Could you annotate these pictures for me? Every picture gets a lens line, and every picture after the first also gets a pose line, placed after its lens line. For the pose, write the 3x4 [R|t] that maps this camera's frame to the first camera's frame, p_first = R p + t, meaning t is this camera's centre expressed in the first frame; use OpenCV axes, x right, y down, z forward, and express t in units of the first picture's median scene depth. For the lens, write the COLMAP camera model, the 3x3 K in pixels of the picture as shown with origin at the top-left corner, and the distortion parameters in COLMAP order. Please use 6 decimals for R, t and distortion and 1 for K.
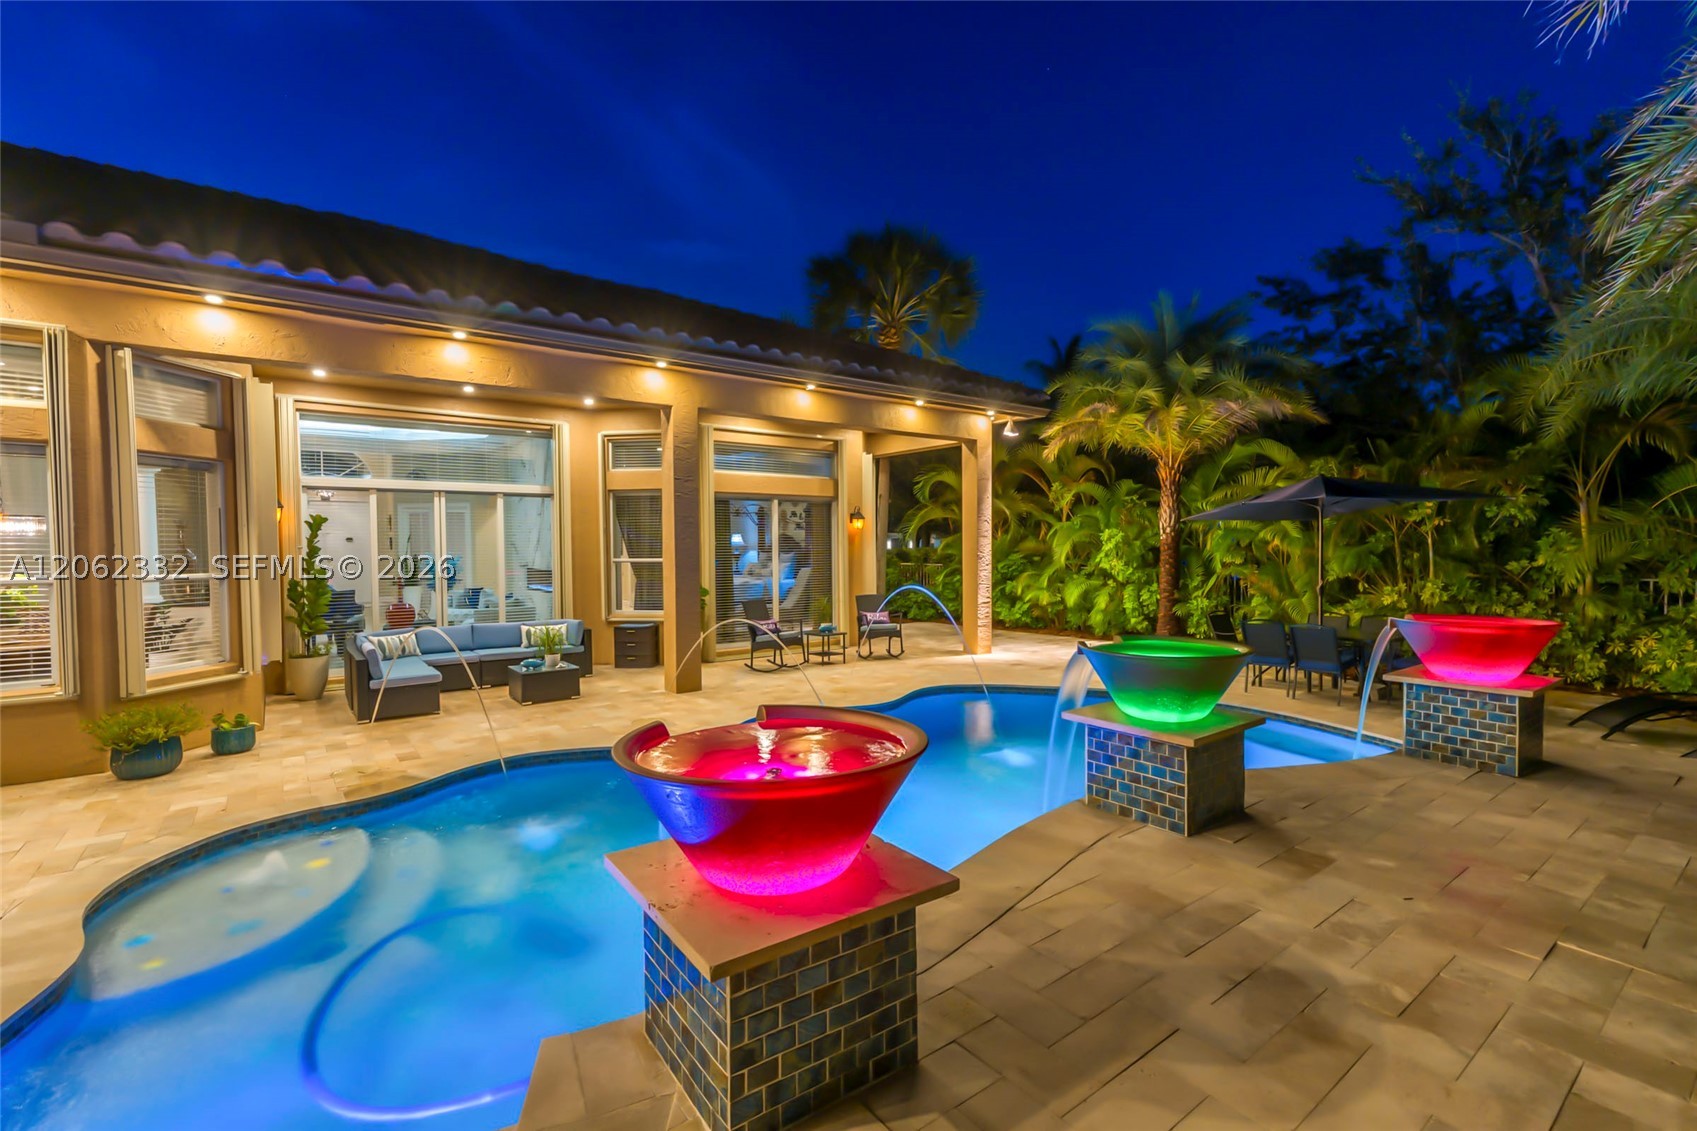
lens RADIAL K [[755.1, 0, 848.5], [0, 755.1, 565.5], [0, 0, 1]] dist [0.006587, -0.000246]
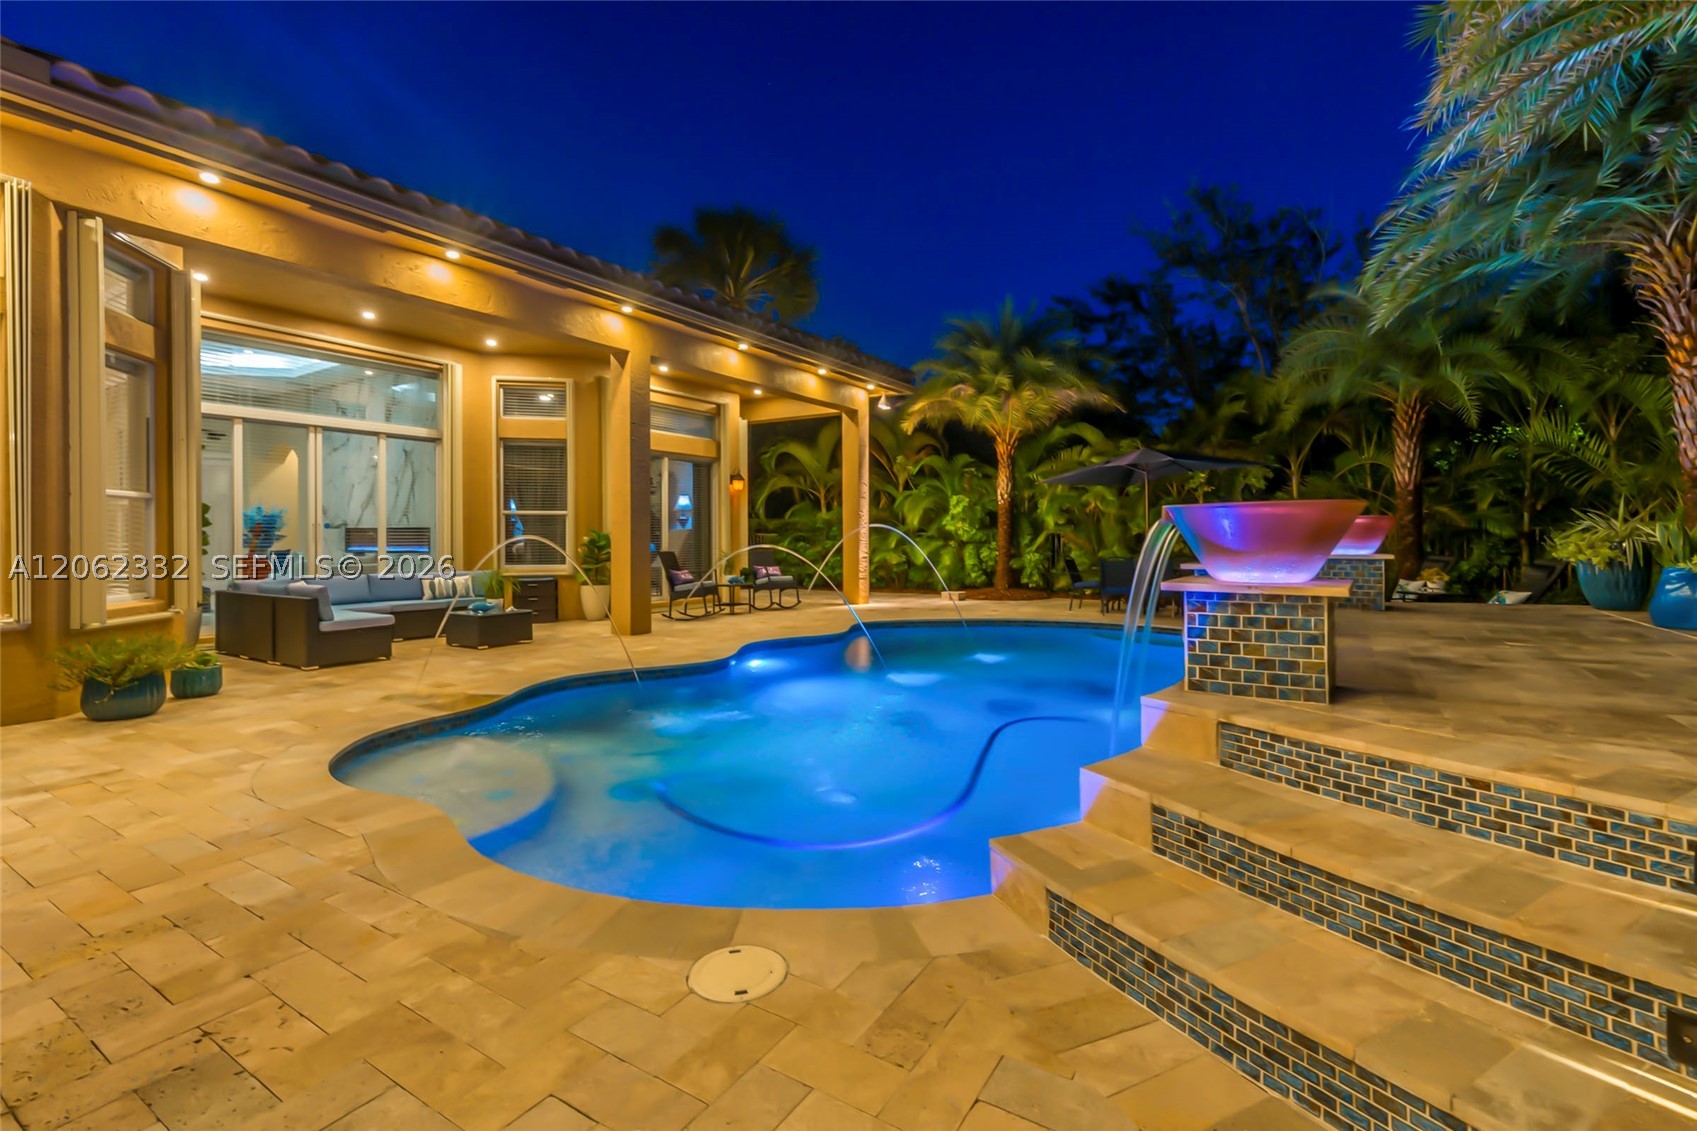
lens RADIAL K [[766.4, 0, 844.6], [0, 766.4, 531.1], [0, 0, 1]] dist [0.002606, 0.000672]
pose [[0.940574, 0.008314, 0.339487, -0.230630], [0.003933, 0.999366, -0.035371, 0.051133], [-0.339566, 0.034604, 0.939945, -0.044045]]
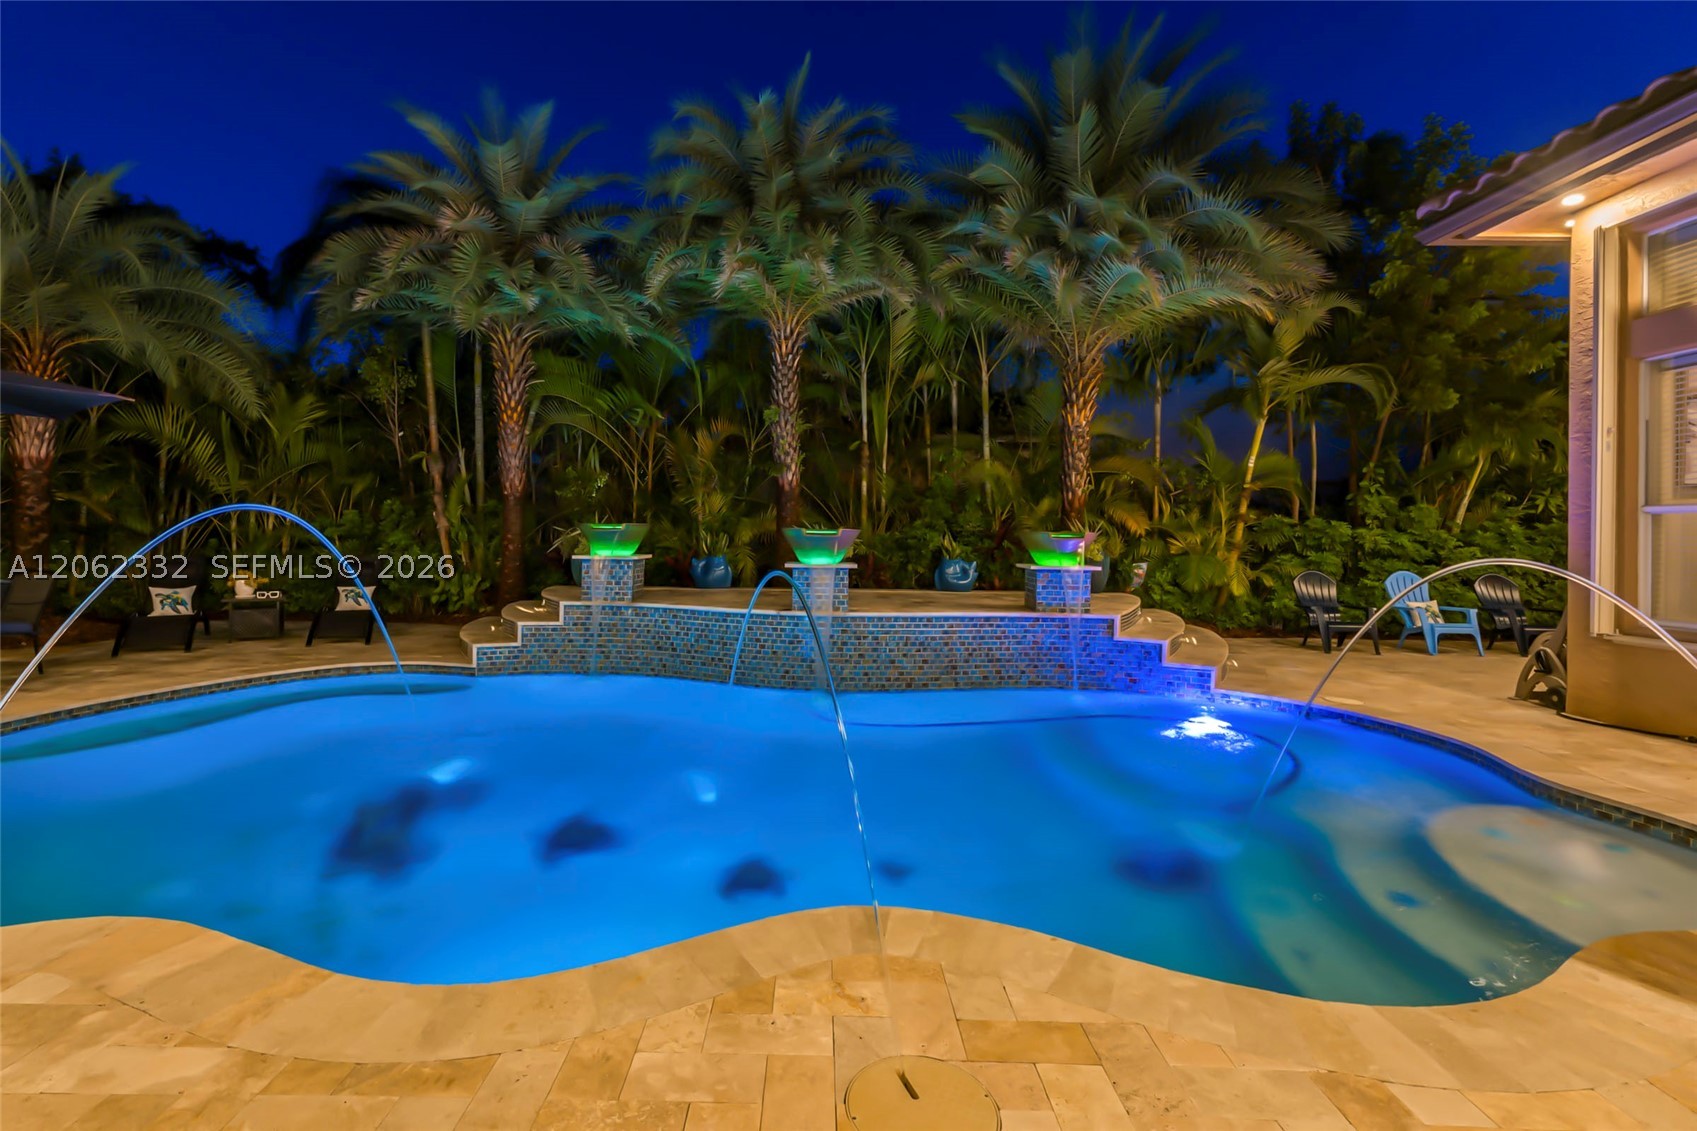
lens RADIAL K [[766.2, 0, 818.2], [0, 766.2, 515.9], [0, 0, 1]] dist [0.009249, 0.000113]
pose [[-0.780150, 0.013251, 0.625453, -0.244905], [0.009394, 0.999911, -0.009467, 0.025188], [-0.625523, -0.001510, -0.780205, 0.726782]]
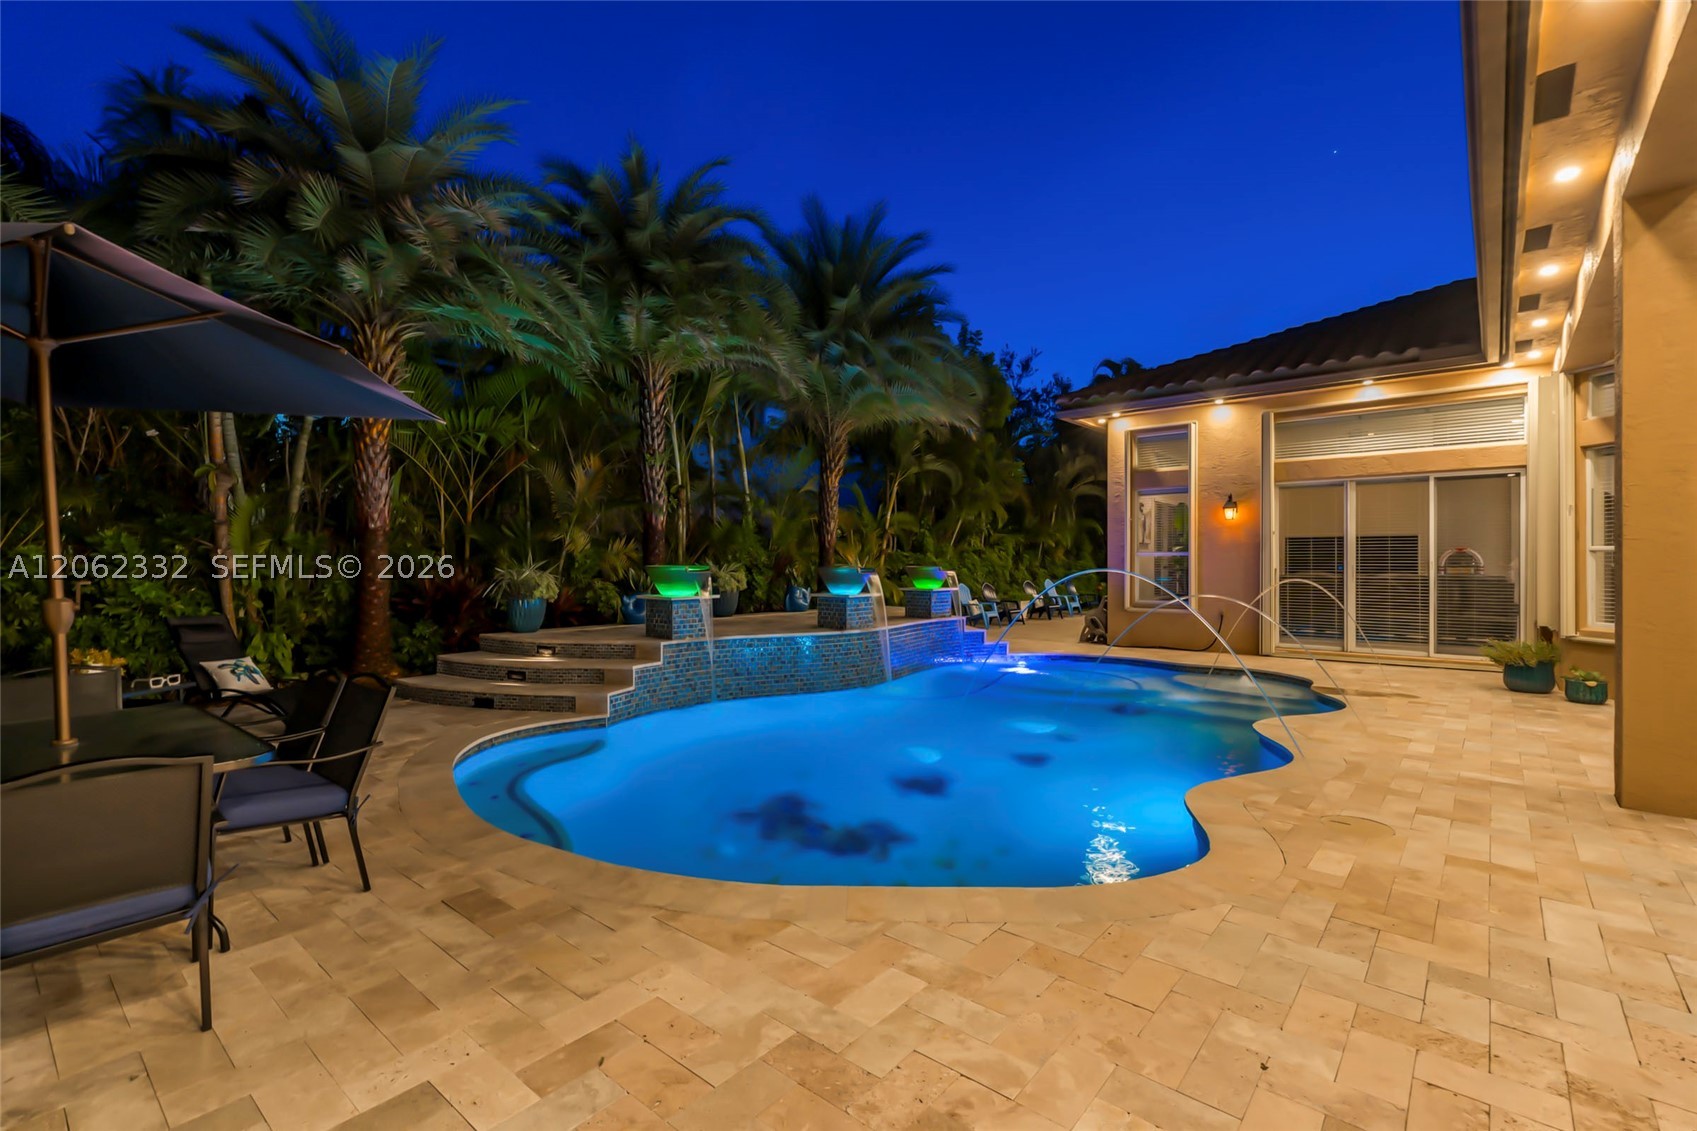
lens RADIAL K [[755.1, 0, 848.5], [0, 755.1, 565.5], [0, 0, 1]] dist [0.006587, -0.000246]
pose [[-0.977363, 0.011683, -0.211246, 0.270448], [0.004493, 0.999395, 0.034483, 0.001469], [0.211521, 0.032754, -0.976825, 1.016478]]
